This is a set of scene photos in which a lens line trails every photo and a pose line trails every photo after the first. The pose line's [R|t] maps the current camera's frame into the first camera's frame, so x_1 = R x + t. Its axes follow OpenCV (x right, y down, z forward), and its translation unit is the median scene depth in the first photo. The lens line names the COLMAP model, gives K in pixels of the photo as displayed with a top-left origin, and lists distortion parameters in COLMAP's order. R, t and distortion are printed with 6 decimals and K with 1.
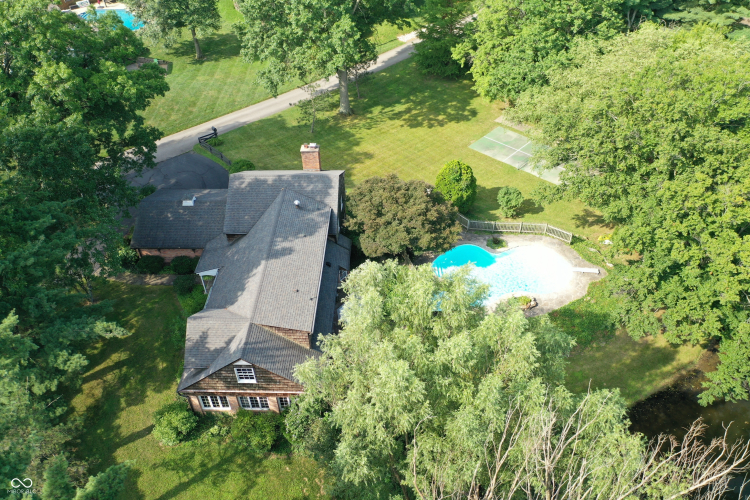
lens RADIAL K [[610.9, 0, 375.6], [0, 610.9, 249.7], [0, 0, 1]] dist [-0.002412, -0.003849]
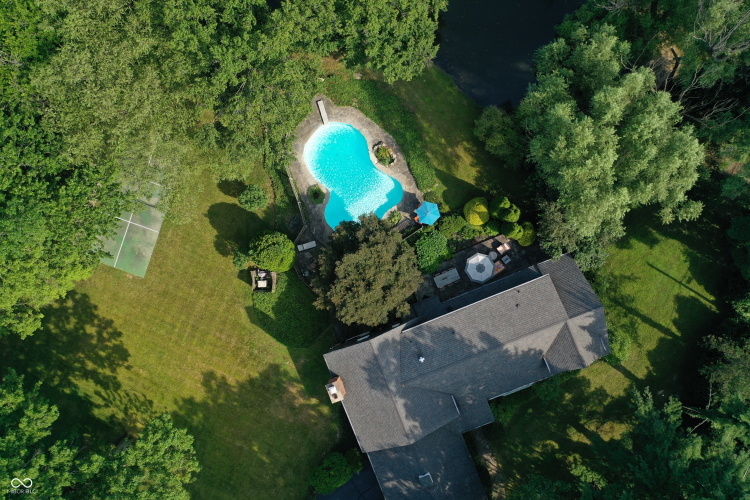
lens RADIAL K [[610.9, 0, 374.9], [0, 610.9, 250.8], [0, 0, 1]] dist [-0.002412, -0.003849]
pose [[-0.402657, -0.914015, 0.049437, 0.013589], [0.636622, -0.240831, 0.732607, -0.561595], [-0.657708, 0.326462, 0.678854, 0.189171]]
